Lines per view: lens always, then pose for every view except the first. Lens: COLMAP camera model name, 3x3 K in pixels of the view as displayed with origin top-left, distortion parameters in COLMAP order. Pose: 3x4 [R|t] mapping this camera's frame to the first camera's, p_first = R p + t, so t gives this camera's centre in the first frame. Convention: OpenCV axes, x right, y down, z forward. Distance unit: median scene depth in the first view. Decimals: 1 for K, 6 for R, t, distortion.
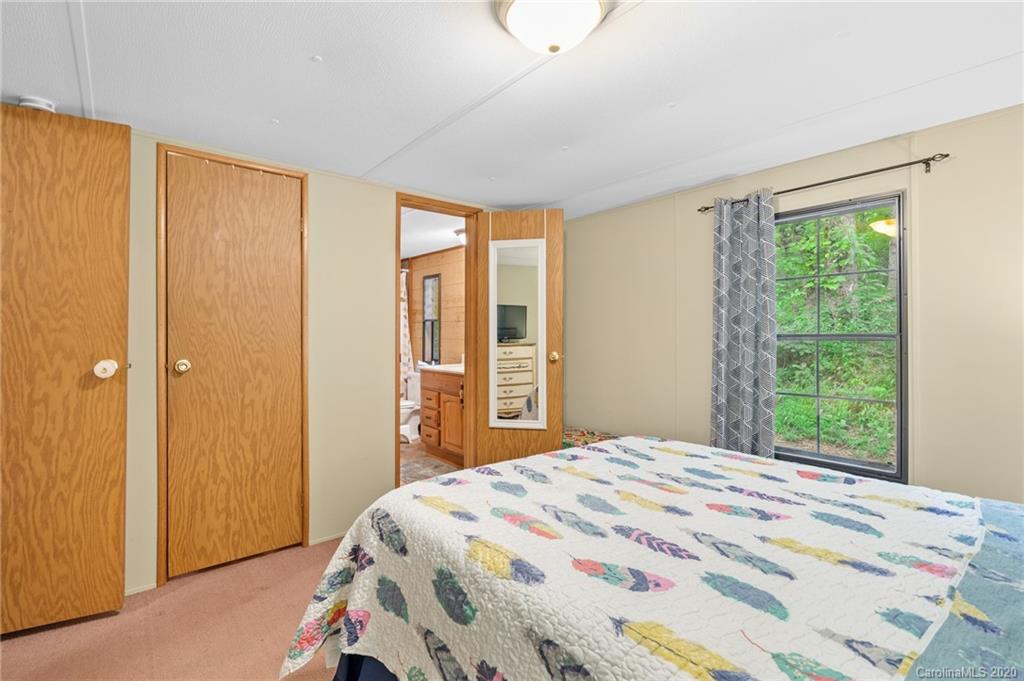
lens RADIAL K [[467.9, 0, 507.0], [0, 467.9, 337.2], [0, 0, 1]] dist [0.002263, -0.000678]
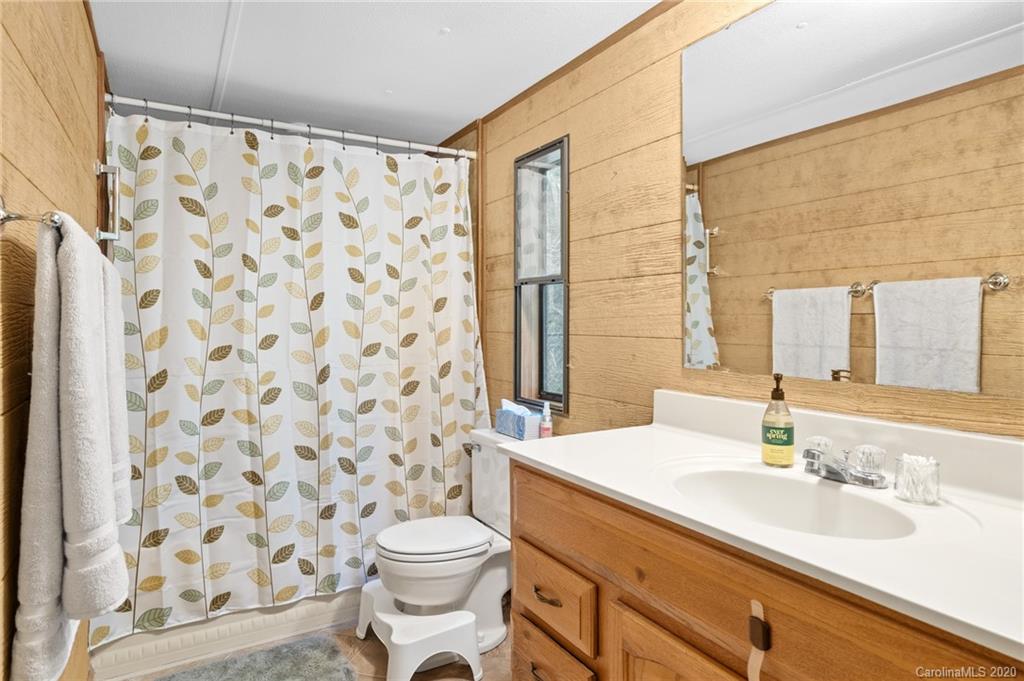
lens RADIAL K [[588.9, 0, 512.4], [0, 588.9, 338.8], [0, 0, 1]] dist [-0.000058, -0.000003]
pose [[0.985904, 0.000114, -0.167312, -0.111434], [0.002852, 0.999843, 0.017485, -0.001147], [0.167287, -0.017716, 0.985749, 0.584060]]
